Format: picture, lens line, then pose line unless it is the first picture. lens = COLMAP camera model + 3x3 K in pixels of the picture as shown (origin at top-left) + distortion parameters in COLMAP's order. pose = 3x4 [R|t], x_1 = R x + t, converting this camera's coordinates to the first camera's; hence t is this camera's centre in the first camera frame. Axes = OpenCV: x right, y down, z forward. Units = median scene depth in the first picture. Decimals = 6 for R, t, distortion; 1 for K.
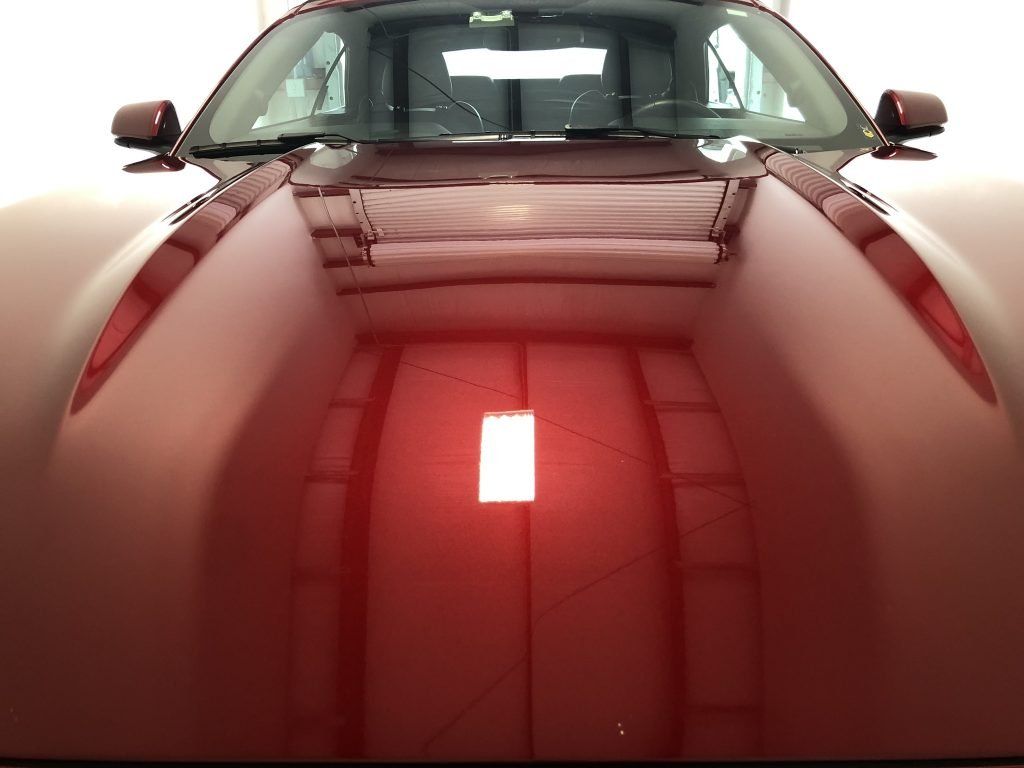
lens RADIAL K [[833.8, 0, 511.8], [0, 833.8, 381.7], [0, 0, 1]] dist [0.007235, 0.006833]
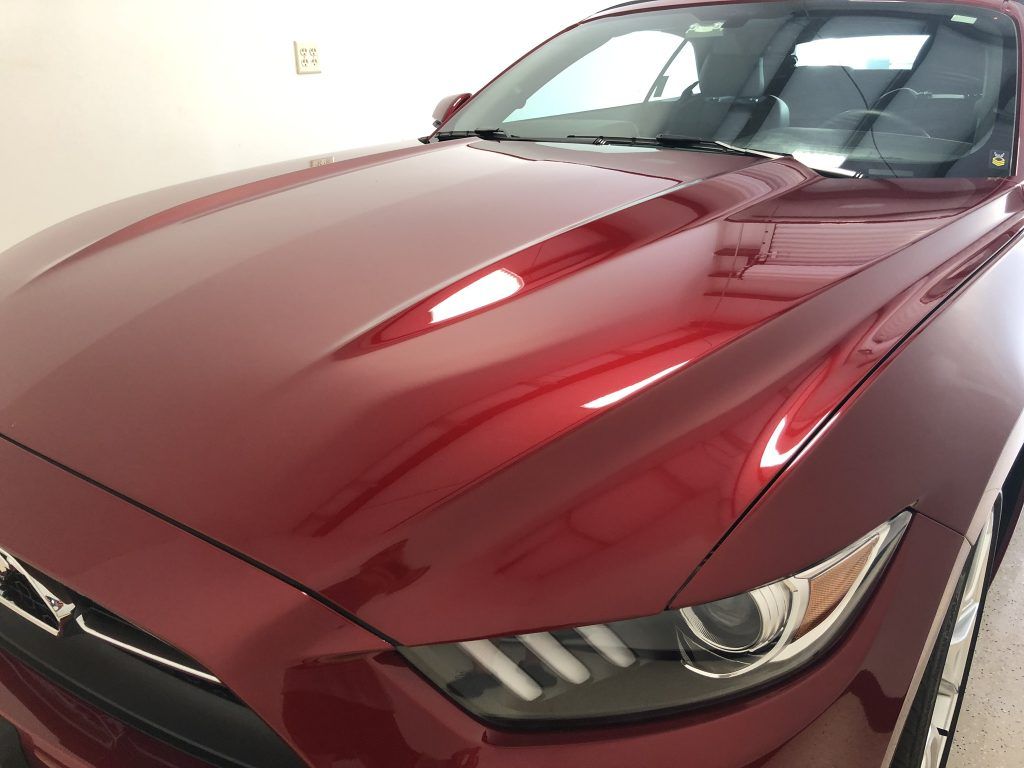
lens RADIAL K [[827.3, 0, 512.0], [0, 827.3, 384.0], [0, 0, 1]] dist [-0.010121, -0.006047]
pose [[0.810056, 0.210412, -0.547299, 0.465344], [-0.189459, 0.977254, 0.095293, -0.034586], [0.554901, 0.026498, 0.831494, -0.030796]]
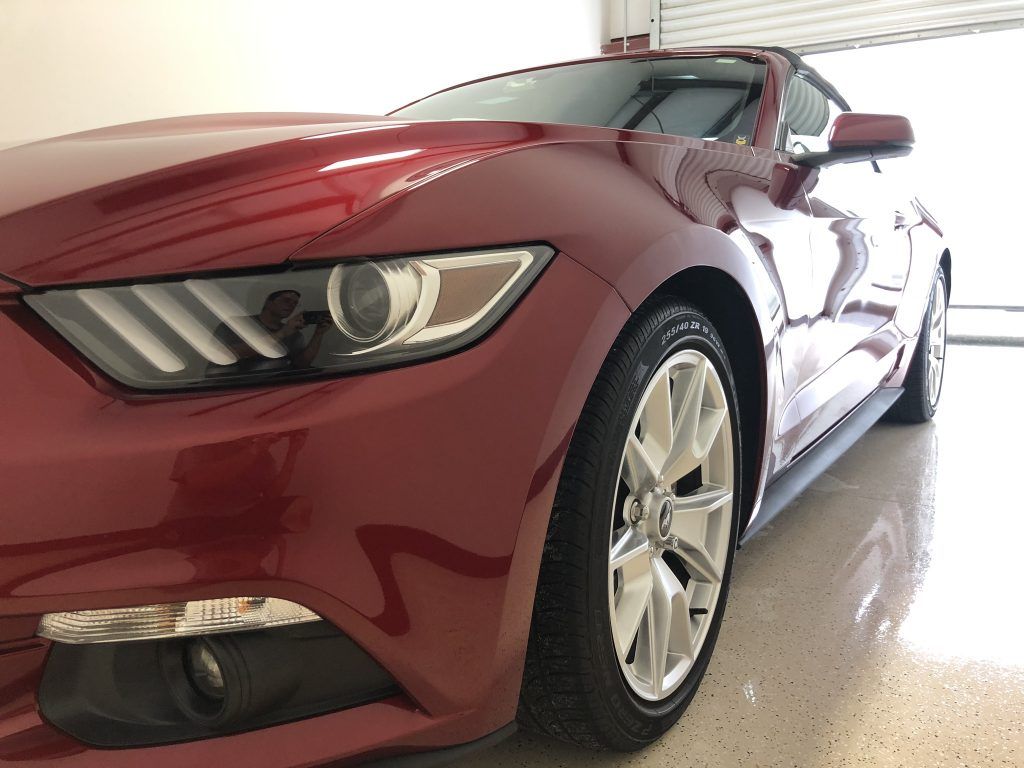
lens RADIAL K [[819.6, 0, 514.2], [0, 819.6, 382.4], [0, 0, 1]] dist [0.002907, 0.003295]
pose [[0.858996, 0.080783, -0.505570, 0.625259], [-0.165543, 0.978254, -0.124956, 0.151279], [0.484481, 0.191031, 0.853689, 0.030147]]
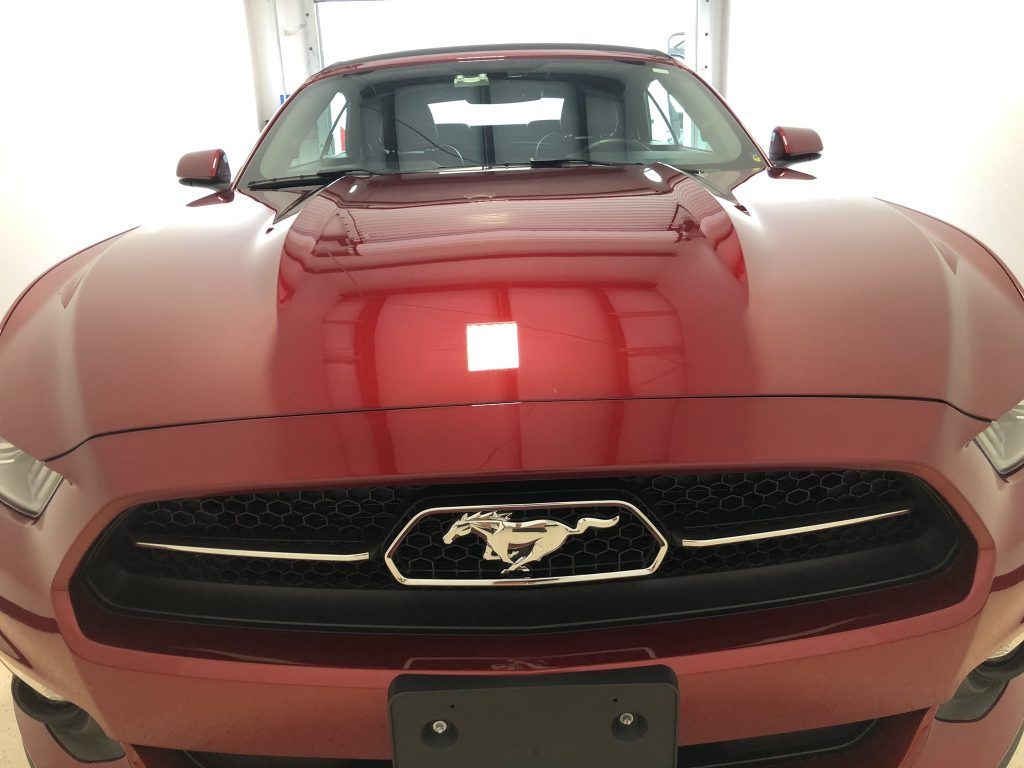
lens RADIAL K [[818.9, 0, 510.8], [0, 818.9, 376.9], [0, 0, 1]] dist [0.009380, -0.010677]
pose [[0.999106, -0.033416, 0.025888, -0.011333], [0.034652, 0.998205, -0.048850, 0.088644], [-0.024209, 0.049703, 0.998471, -0.247575]]
